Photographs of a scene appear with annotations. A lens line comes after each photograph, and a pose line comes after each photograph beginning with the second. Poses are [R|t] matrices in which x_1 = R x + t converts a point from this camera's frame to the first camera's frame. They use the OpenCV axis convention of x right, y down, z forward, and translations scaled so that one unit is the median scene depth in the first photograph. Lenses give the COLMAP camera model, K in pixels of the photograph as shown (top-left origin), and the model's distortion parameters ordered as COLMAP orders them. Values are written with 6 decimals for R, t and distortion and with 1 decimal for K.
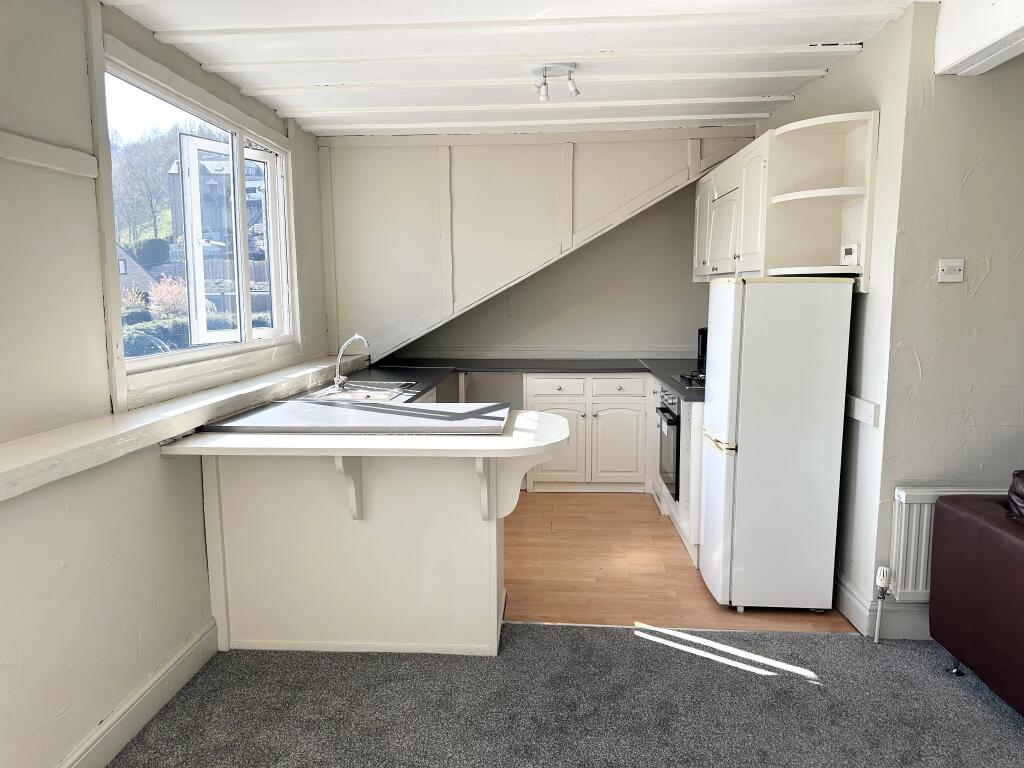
lens RADIAL K [[716.4, 0, 510.6], [0, 716.4, 388.3], [0, 0, 1]] dist [0.045359, -0.036042]
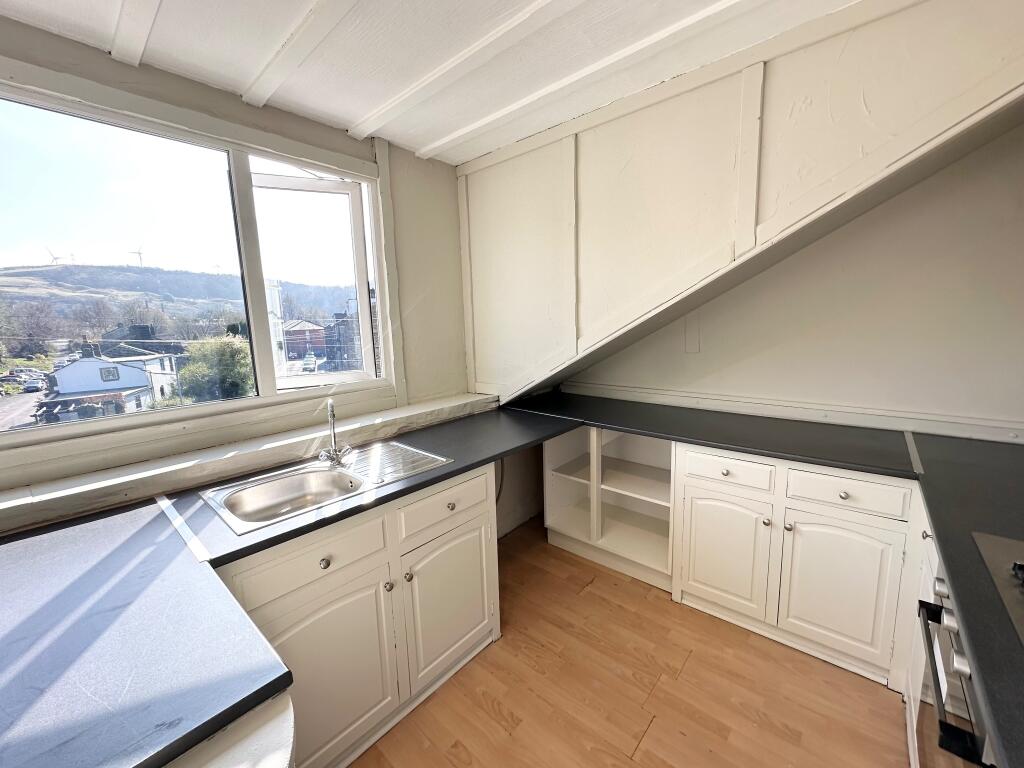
lens RADIAL K [[407.8, 0, 512.6], [0, 407.8, 382.3], [0, 0, 1]] dist [-0.004463, 0.001891]
pose [[0.794141, 0.071087, -0.603562, 0.155317], [-0.051701, 0.997438, 0.049451, -0.106253], [0.605531, -0.008066, 0.795781, 0.694801]]
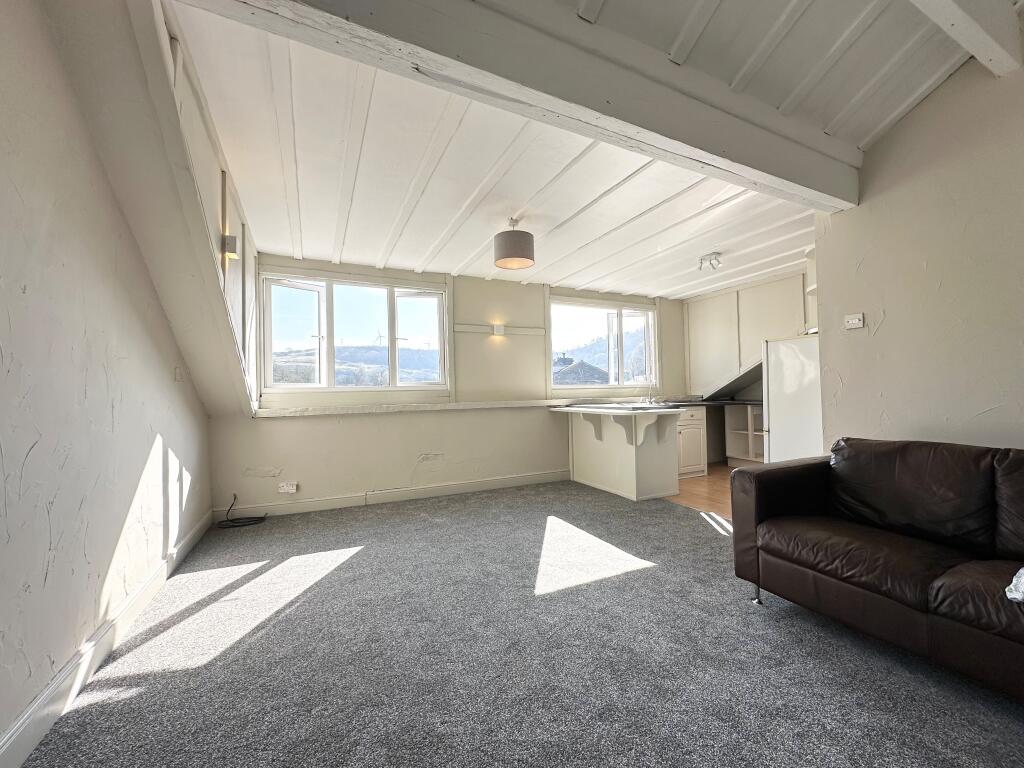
lens RADIAL K [[407.8, 0, 514.5], [0, 407.8, 382.5], [0, 0, 1]] dist [-0.004463, 0.001891]
pose [[0.491731, -0.027759, -0.870305, 0.662811], [-0.096186, 0.991643, -0.085975, 0.083143], [0.865418, 0.125988, 0.484951, -0.061573]]
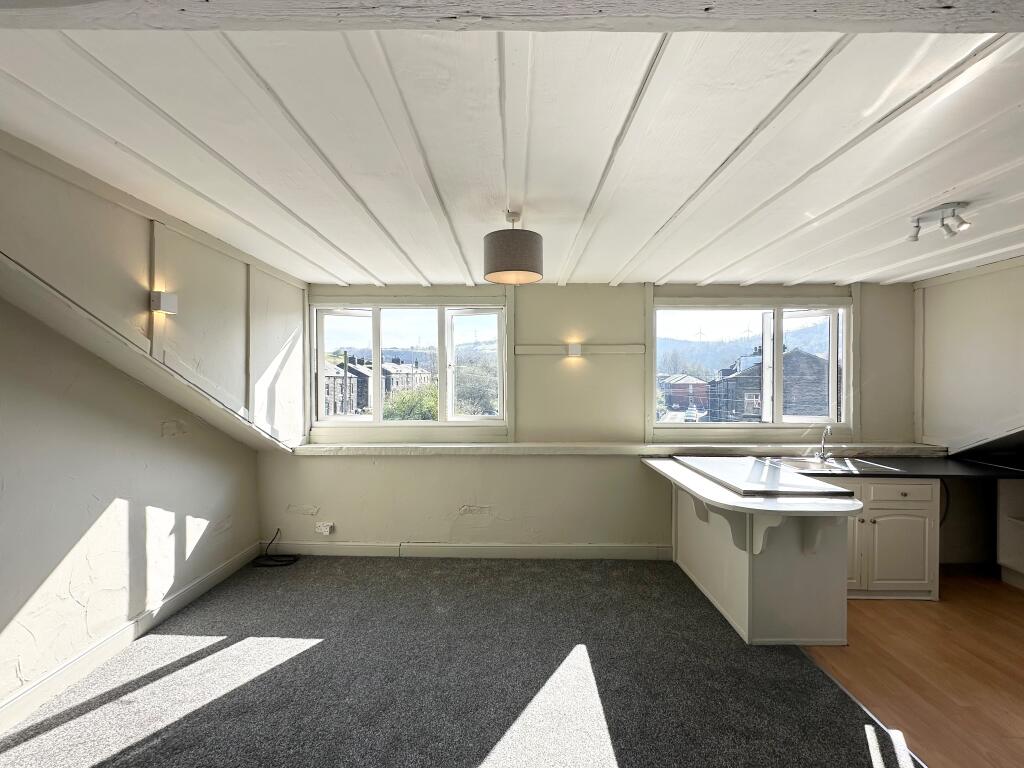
lens RADIAL K [[407.8, 0, 514.2], [0, 407.8, 382.5], [0, 0, 1]] dist [-0.004463, 0.001891]
pose [[0.053764, 0.009544, -0.998508, 0.523305], [-0.132195, 0.991221, 0.002357, -0.070394], [0.989765, 0.131871, 0.054554, 0.263865]]
